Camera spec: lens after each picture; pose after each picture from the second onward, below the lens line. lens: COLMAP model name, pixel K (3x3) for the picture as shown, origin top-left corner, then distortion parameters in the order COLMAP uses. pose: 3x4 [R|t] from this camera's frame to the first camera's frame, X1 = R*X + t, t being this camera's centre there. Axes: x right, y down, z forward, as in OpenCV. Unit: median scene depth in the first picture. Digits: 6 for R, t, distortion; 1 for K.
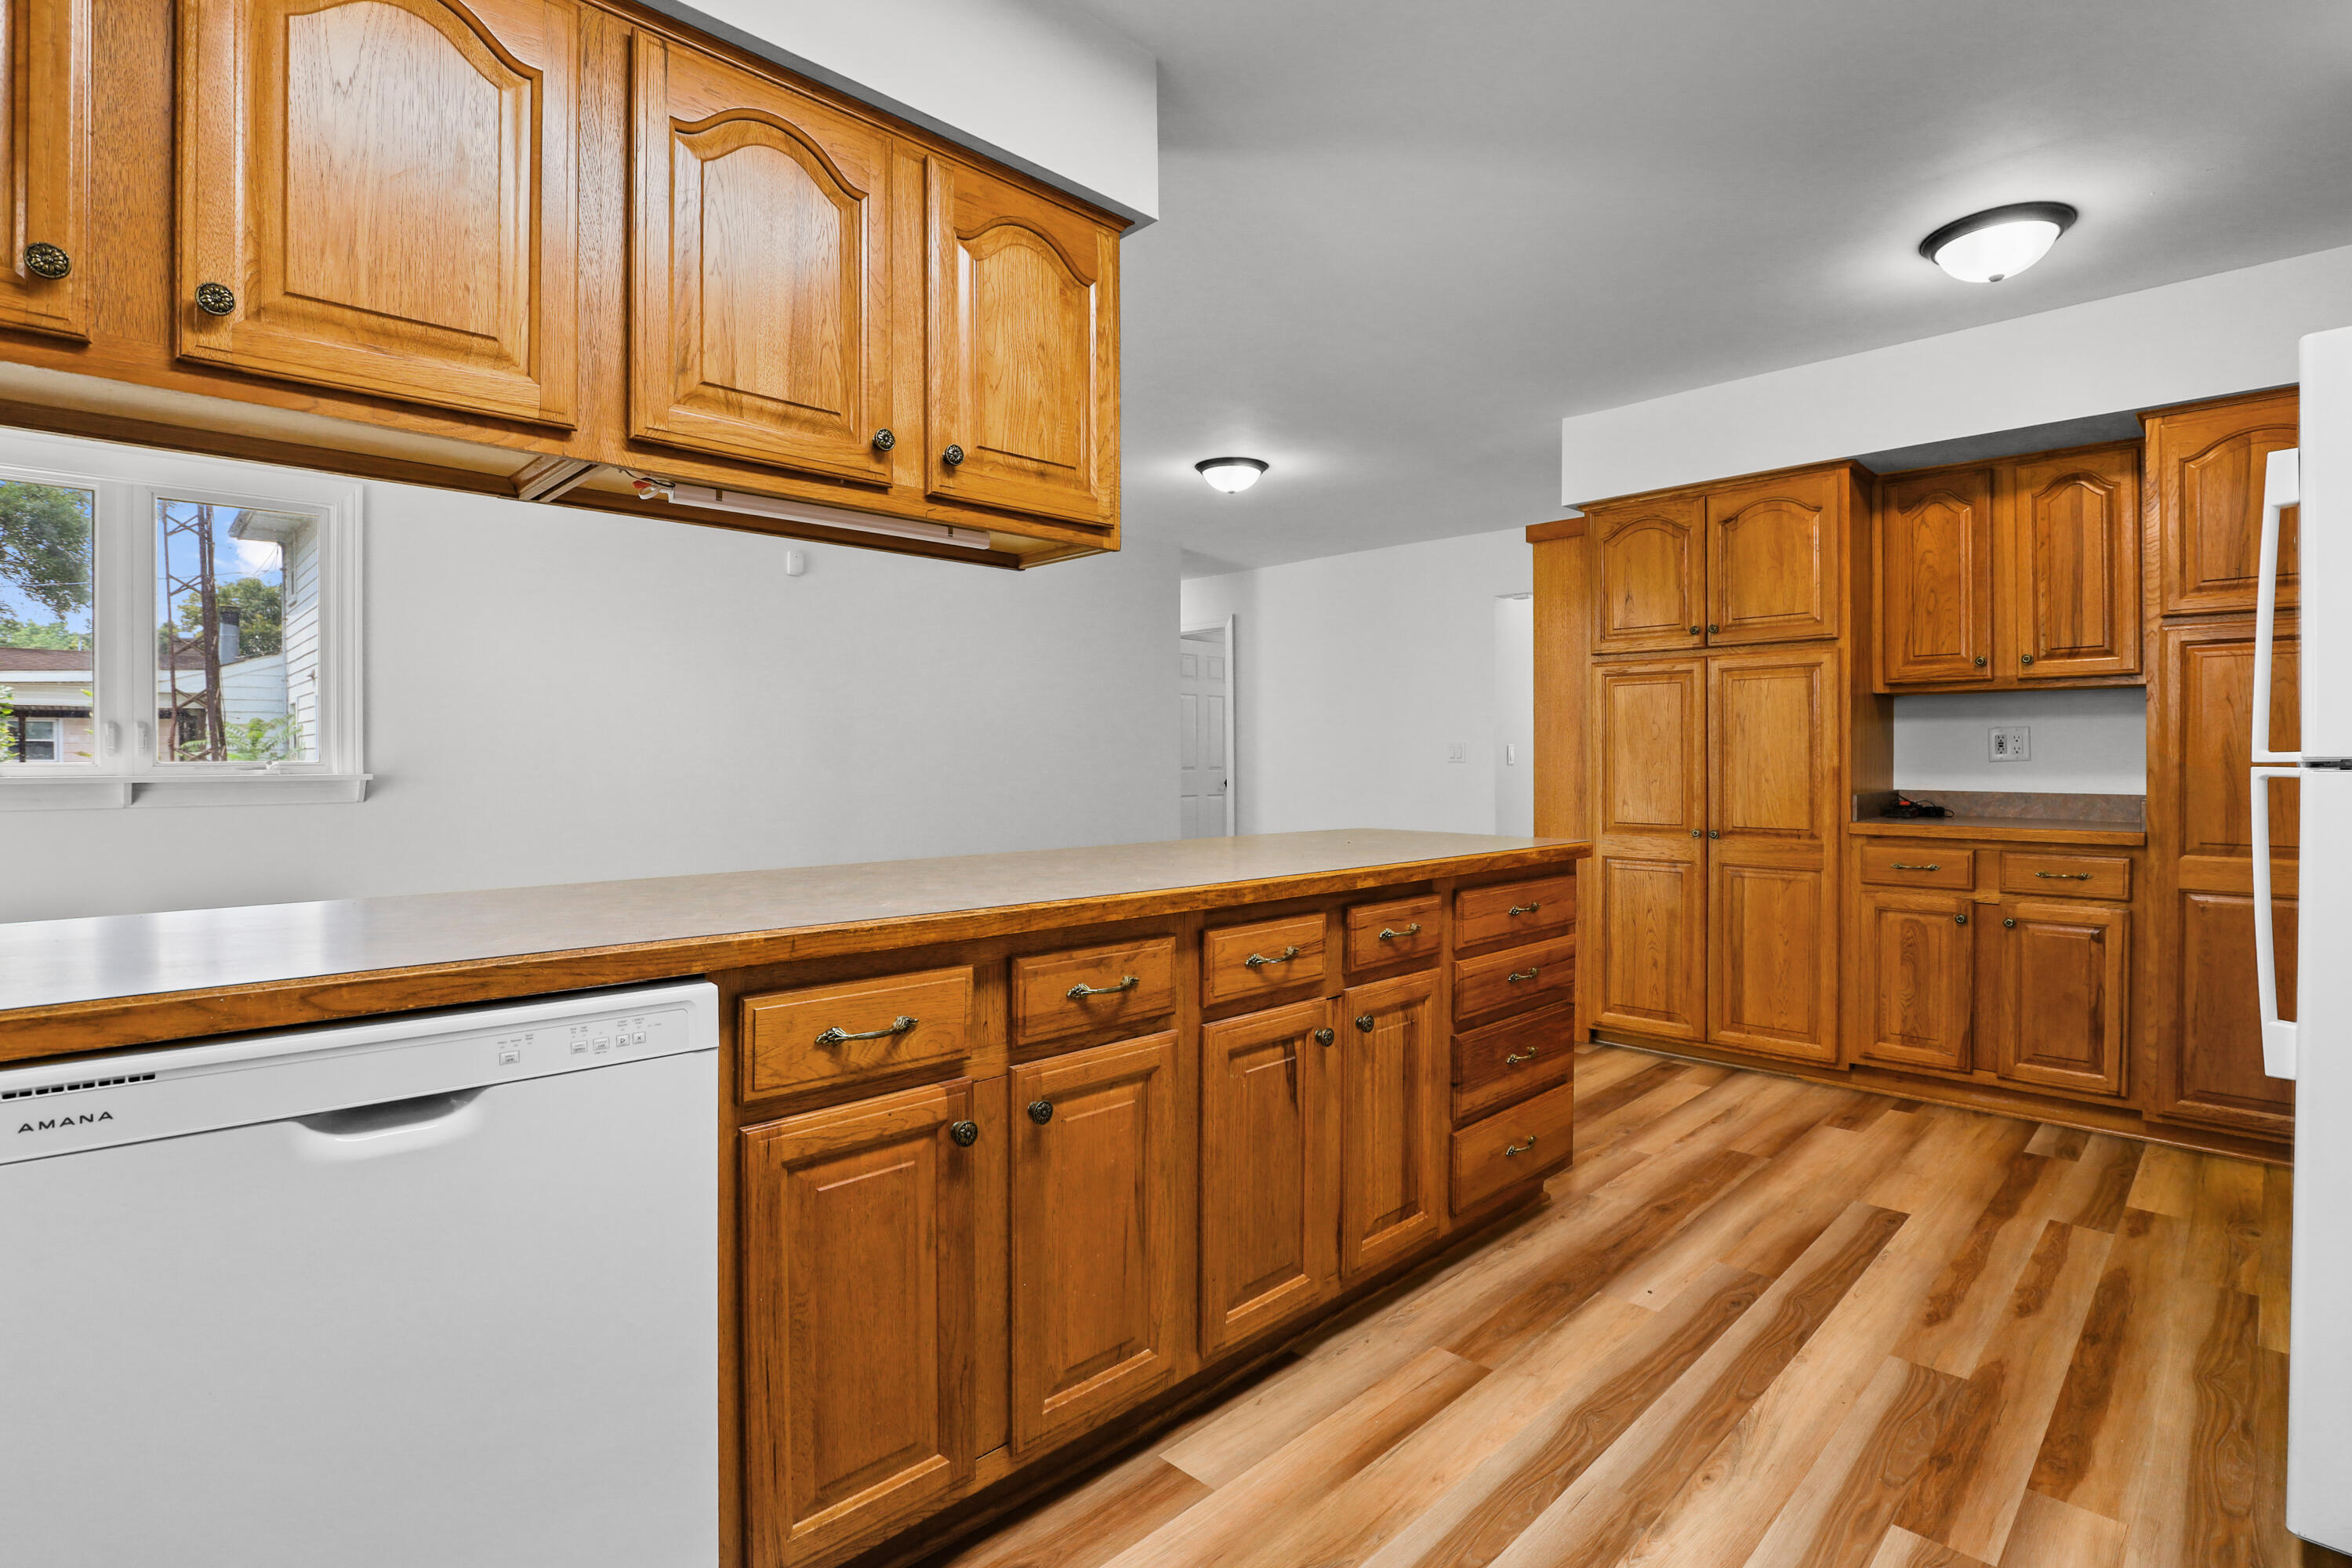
lens RADIAL K [[1130.4, 0, 1171.2], [0, 1130.4, 730.8], [0, 0, 1]] dist [-0.028631, 0.000189]
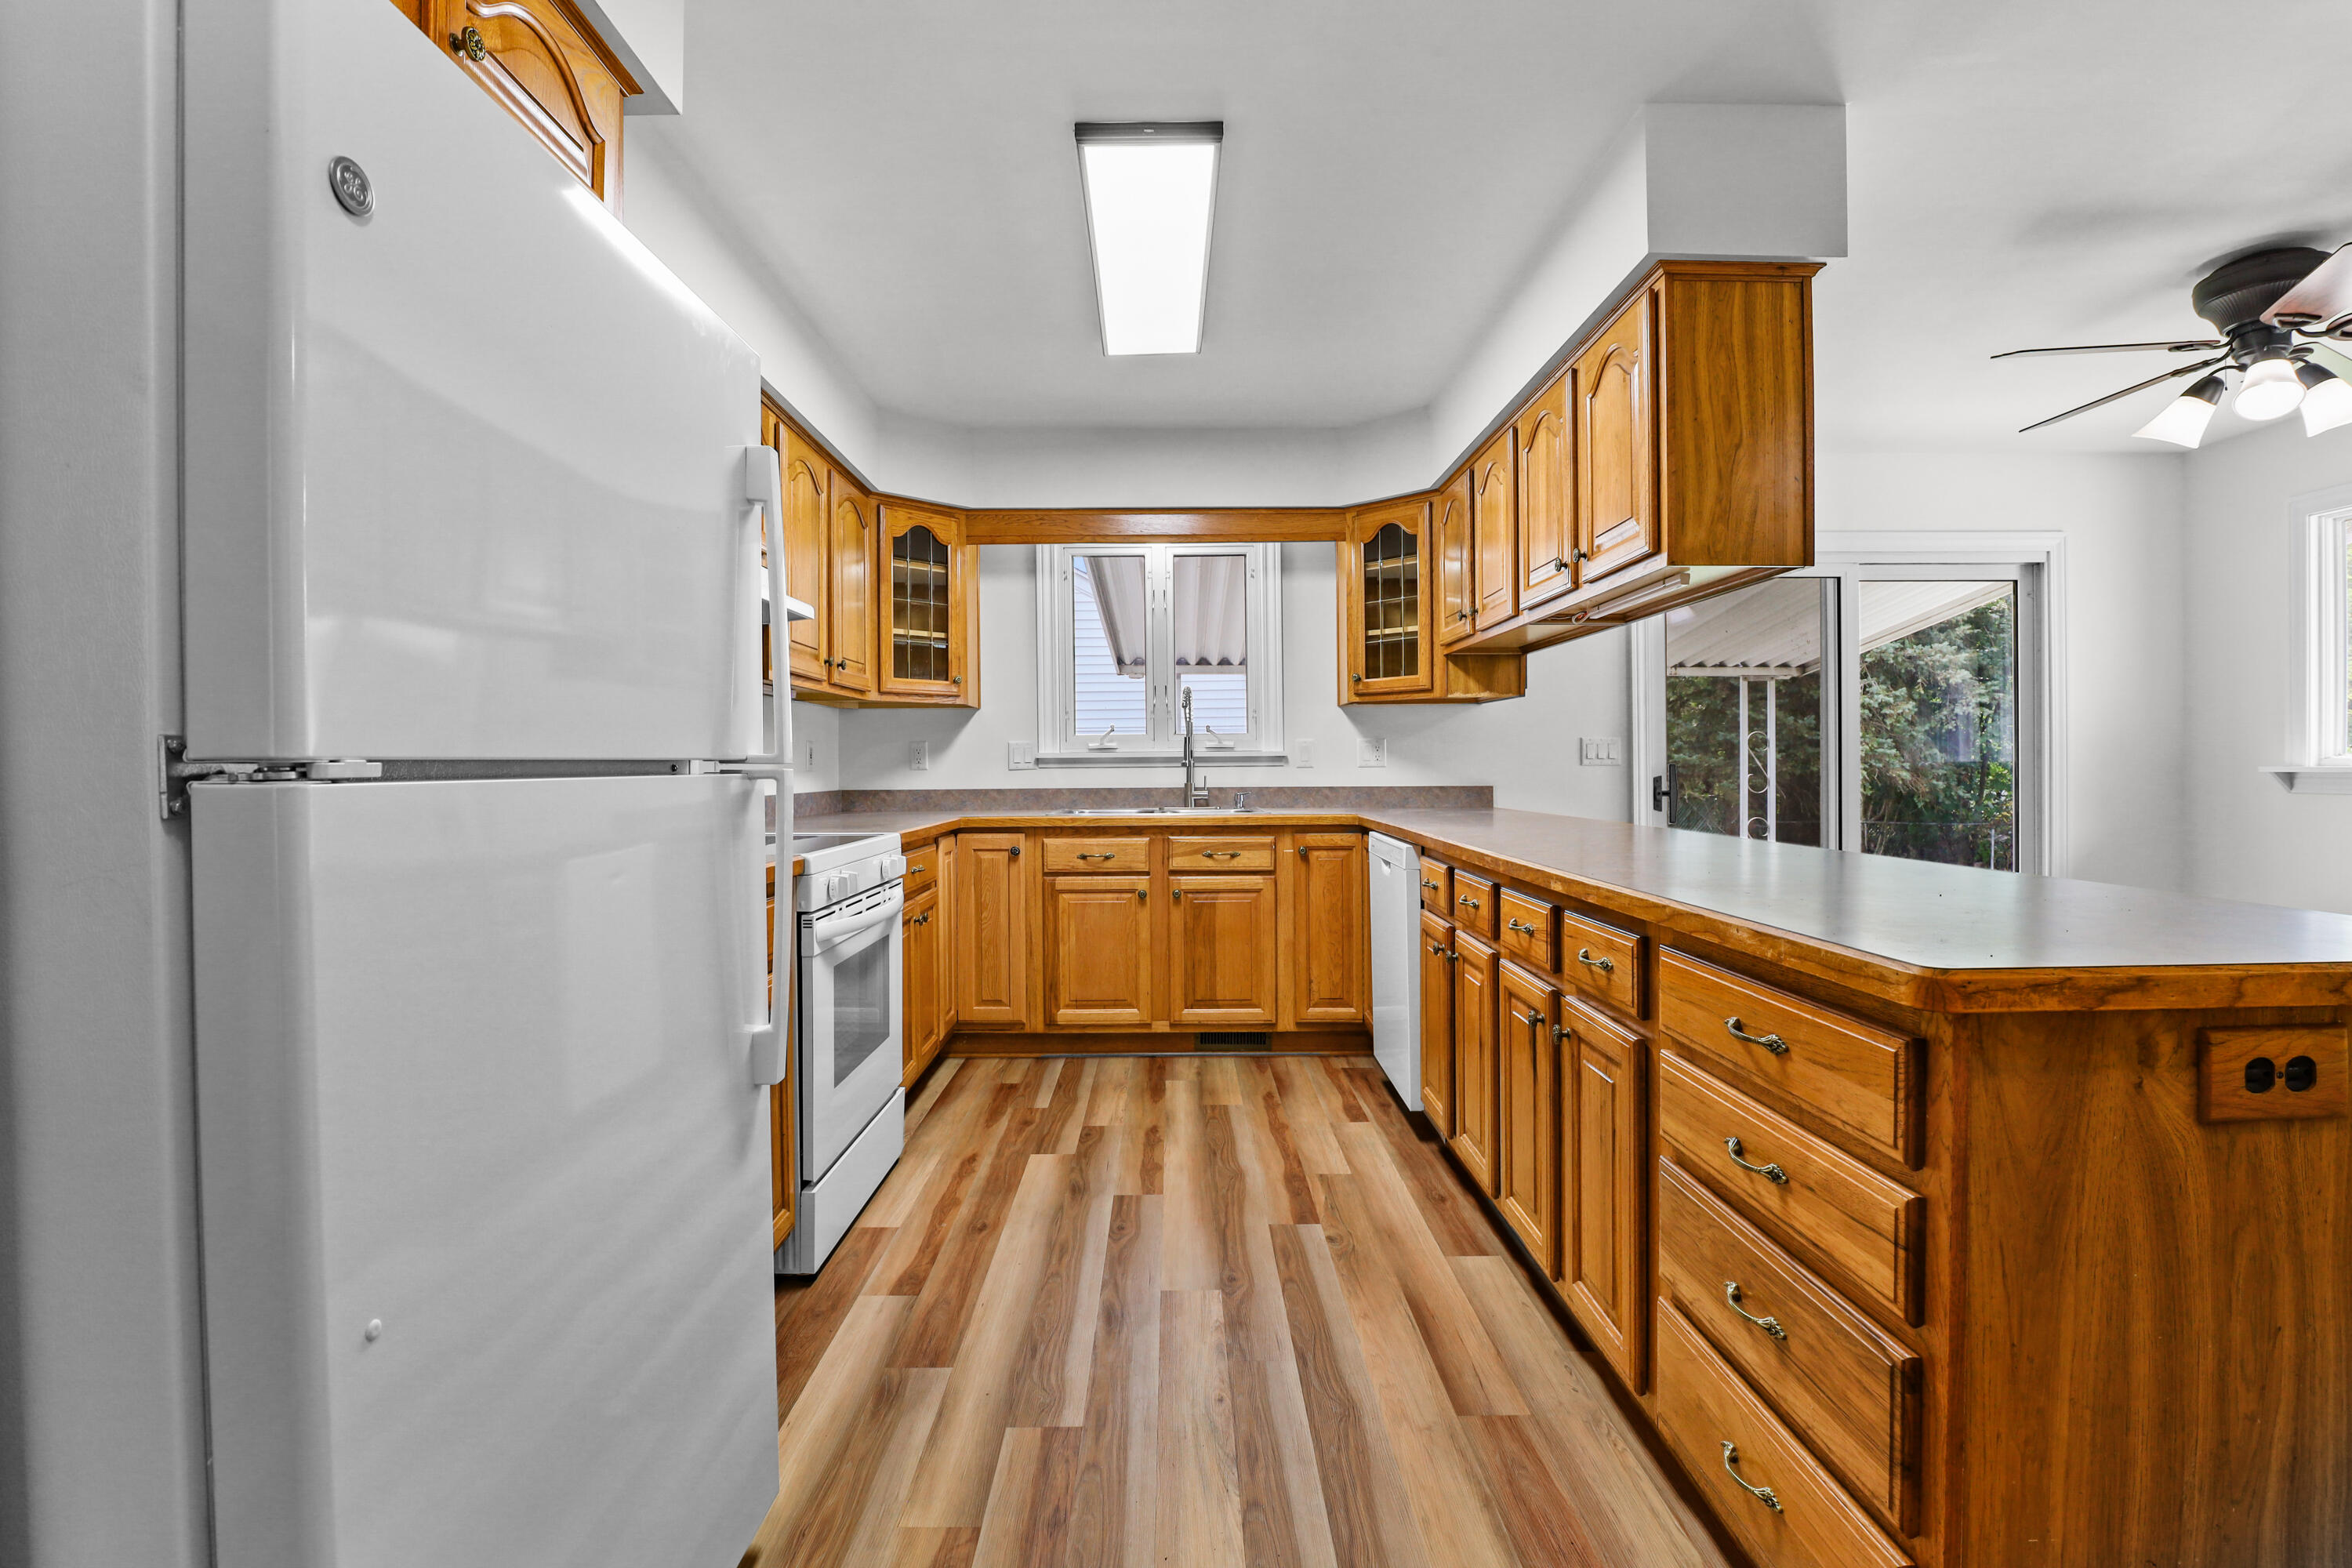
lens RADIAL K [[1105.0, 0, 1169.9], [0, 1105.0, 792.6], [0, 0, 1]] dist [-0.040289, 0.008247]
pose [[-0.706937, 0.025590, -0.706813, 1.083263], [0.027318, 0.999587, 0.008867, 0.041339], [0.706748, -0.013041, -0.707345, 1.478326]]
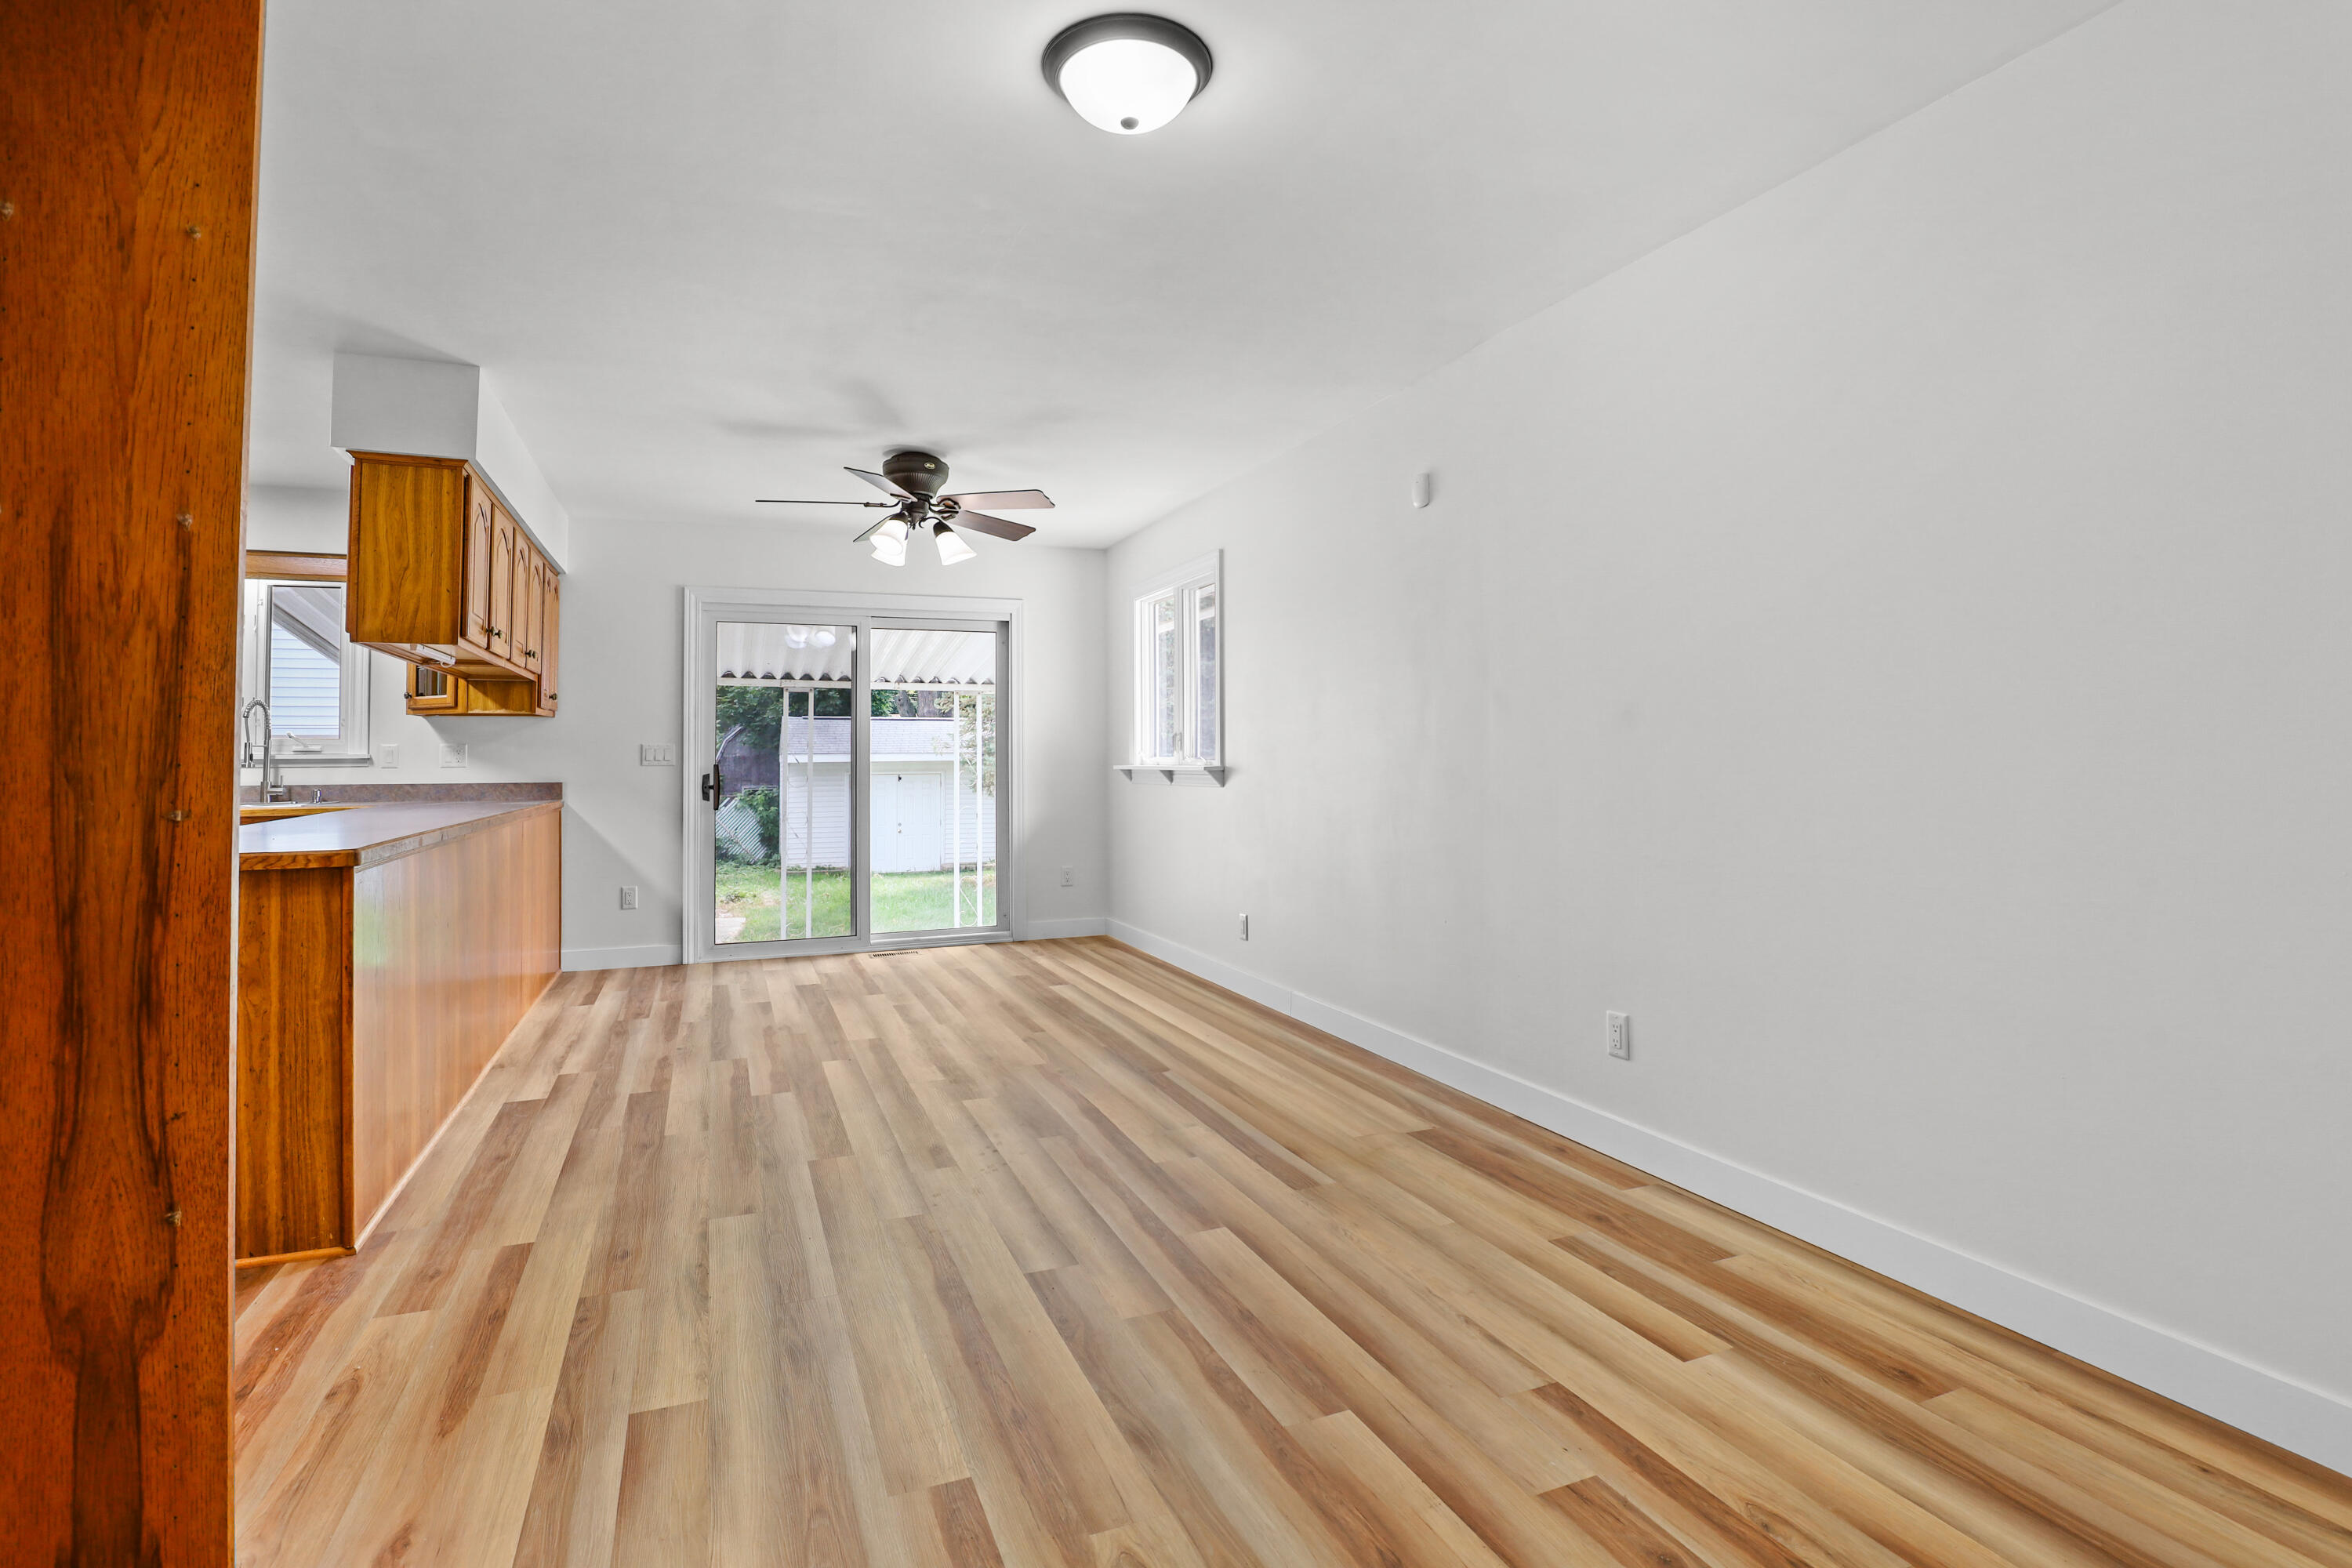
lens RADIAL K [[1130.4, 0, 1171.2], [0, 1130.4, 730.8], [0, 0, 1]] dist [-0.028631, 0.000189]
pose [[-0.387631, -0.016064, -0.921675, 1.064232], [0.032092, 0.999007, -0.030909, 0.073086], [0.921256, -0.041559, -0.386730, 2.934107]]
